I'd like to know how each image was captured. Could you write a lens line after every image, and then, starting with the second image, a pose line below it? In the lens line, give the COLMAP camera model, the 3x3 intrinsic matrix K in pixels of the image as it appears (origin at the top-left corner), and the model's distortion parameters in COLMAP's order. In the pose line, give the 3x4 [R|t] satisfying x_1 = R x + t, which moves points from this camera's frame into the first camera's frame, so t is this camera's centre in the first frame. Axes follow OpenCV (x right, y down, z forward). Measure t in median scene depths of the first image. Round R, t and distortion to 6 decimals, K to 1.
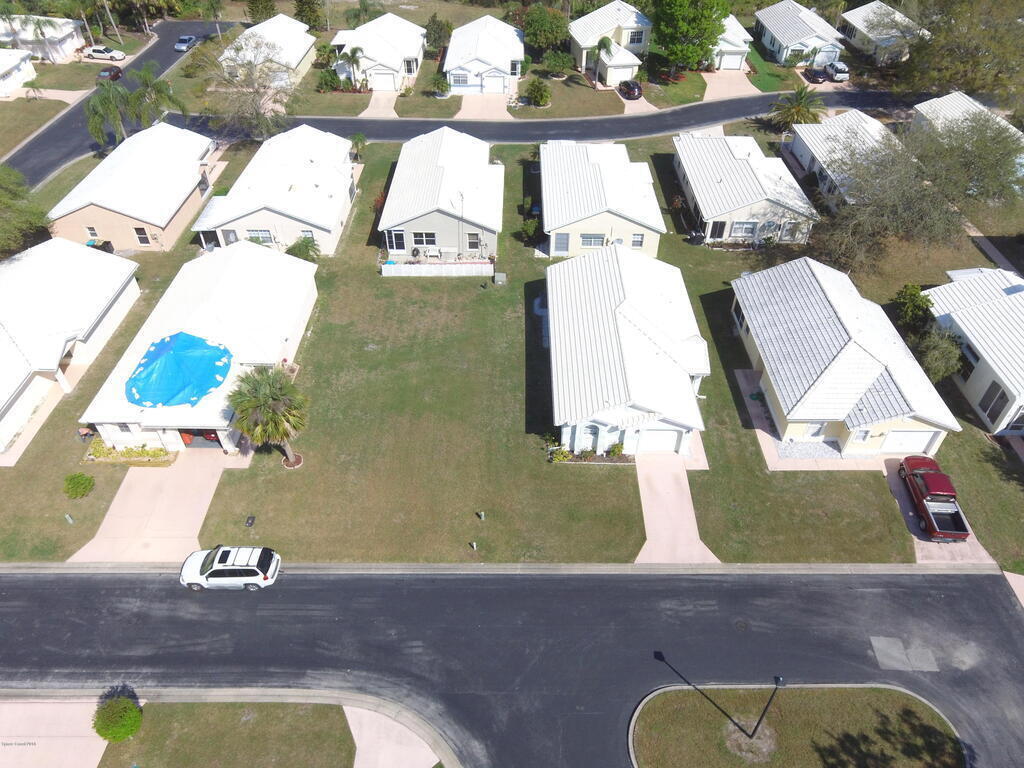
lens RADIAL K [[704.7, 0, 530.1], [0, 704.7, 387.4], [0, 0, 1]] dist [-0.000988, 0.000672]
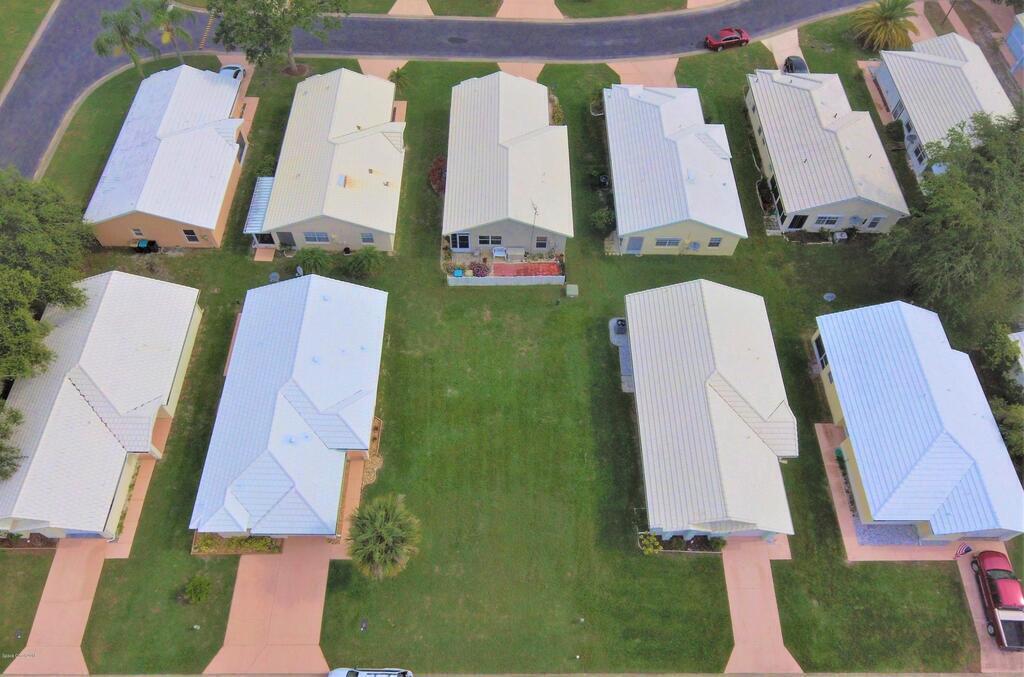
lens RADIAL K [[724.3, 0, 517.5], [0, 724.3, 305.3], [0, 0, 1]] dist [-0.000100, -0.004201]
pose [[0.999934, 0.010467, 0.004782, -0.128791], [-0.011327, 0.968641, 0.248207, -0.404396], [-0.002034, -0.248245, 0.968695, 0.040662]]
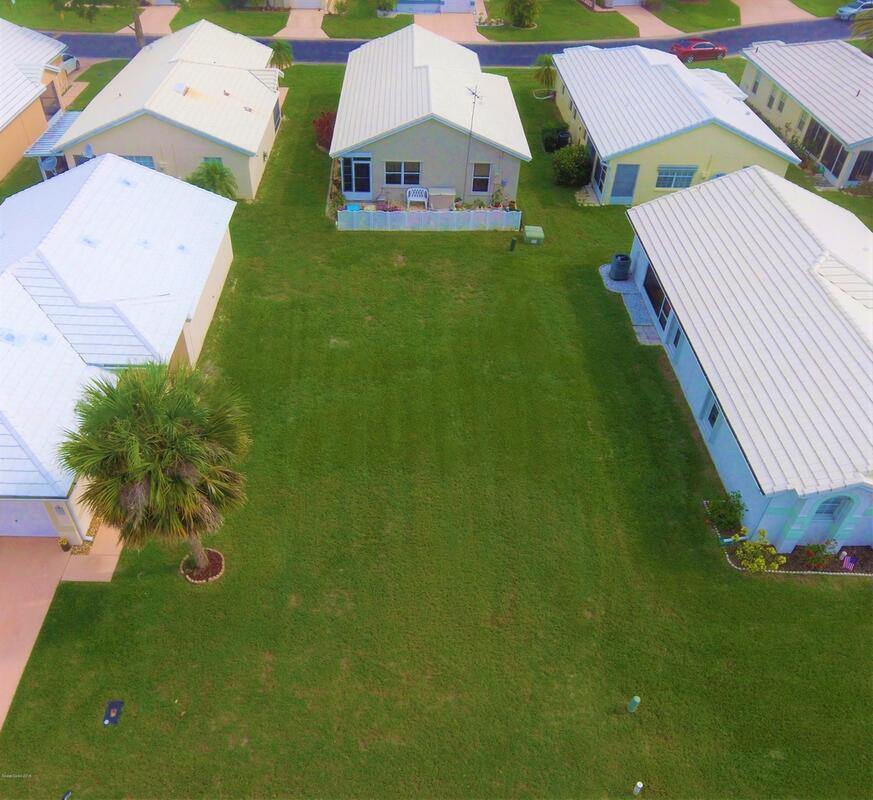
lens RADIAL K [[736.0, 0, 407.5], [0, 736.0, 417.1], [0, 0, 1]] dist [0.001906, -0.006591]
pose [[0.999926, 0.005209, -0.010957, -0.151312], [-0.005191, 0.999985, 0.001733, 0.000928], [0.010966, -0.001676, 0.999938, 0.391934]]
